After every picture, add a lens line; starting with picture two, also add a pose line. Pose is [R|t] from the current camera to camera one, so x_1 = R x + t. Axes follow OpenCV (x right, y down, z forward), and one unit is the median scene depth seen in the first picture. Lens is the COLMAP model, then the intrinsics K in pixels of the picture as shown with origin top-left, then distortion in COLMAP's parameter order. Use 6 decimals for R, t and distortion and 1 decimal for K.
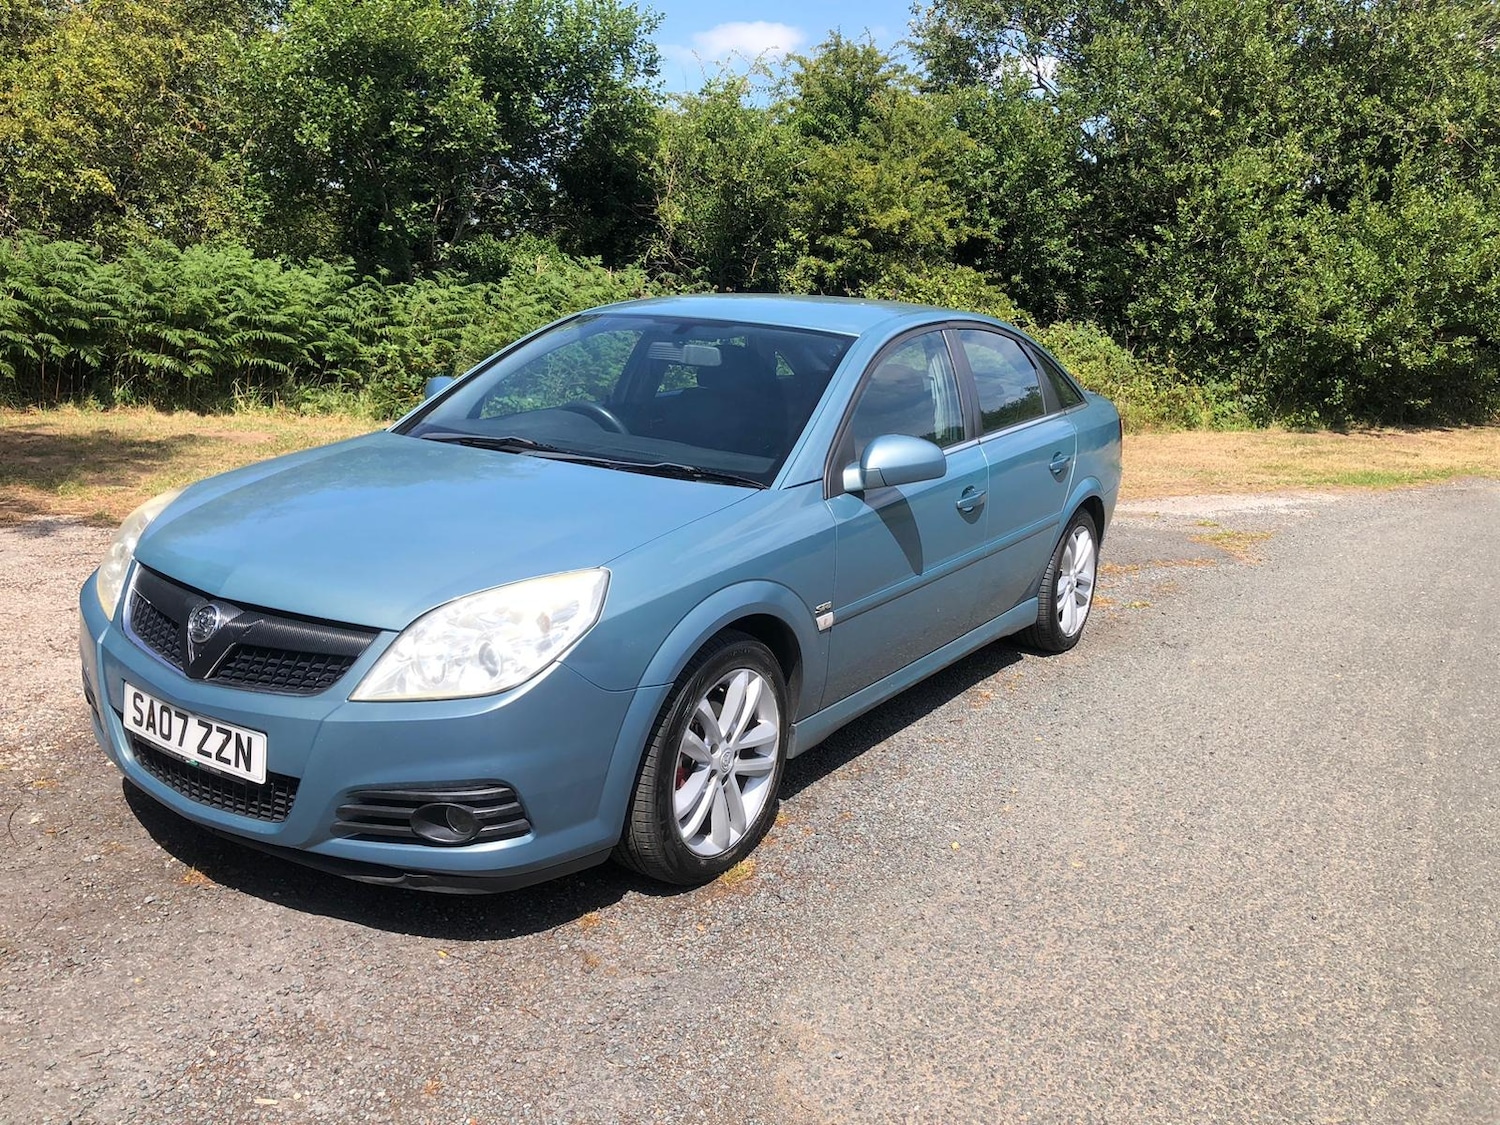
lens RADIAL K [[1221.2, 0, 743.3], [0, 1221.2, 573.3], [0, 0, 1]] dist [0.018250, -0.009613]
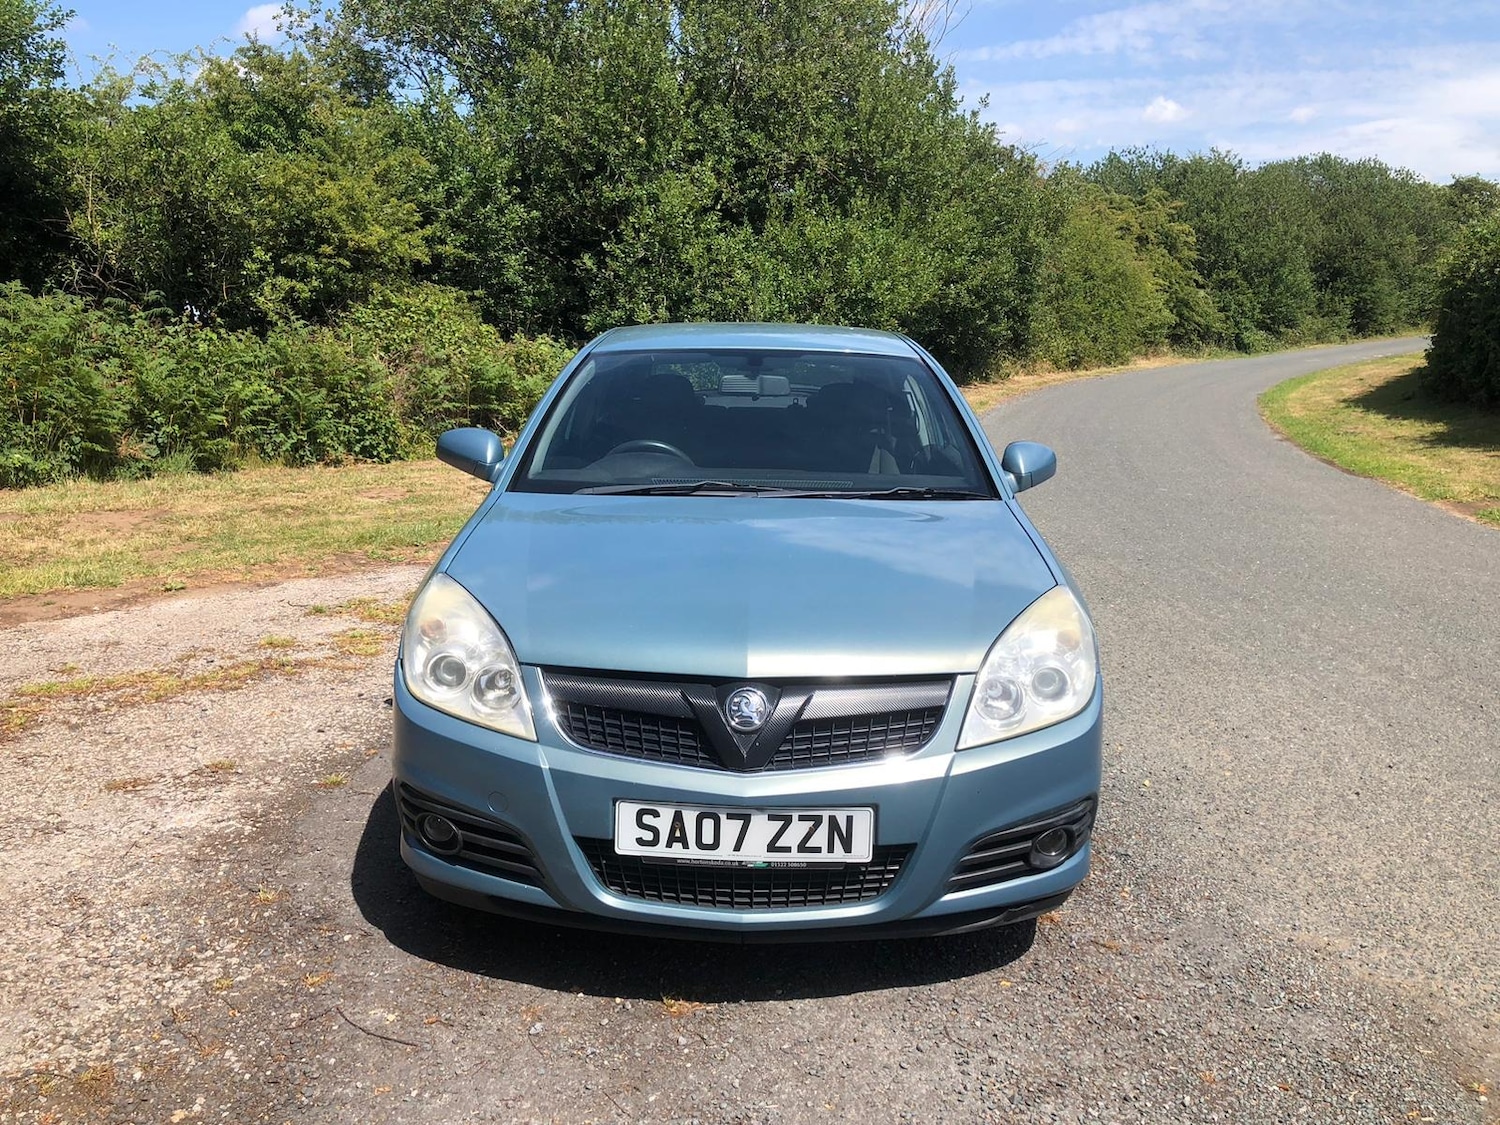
lens RADIAL K [[1221.2, 0, 742.3], [0, 1221.2, 554.4], [0, 0, 1]] dist [0.018250, -0.009613]
pose [[0.846564, -0.136975, 0.514360, -0.155712], [0.149180, 0.988651, 0.017750, -0.015609], [-0.510954, 0.061705, 0.857391, 0.038262]]
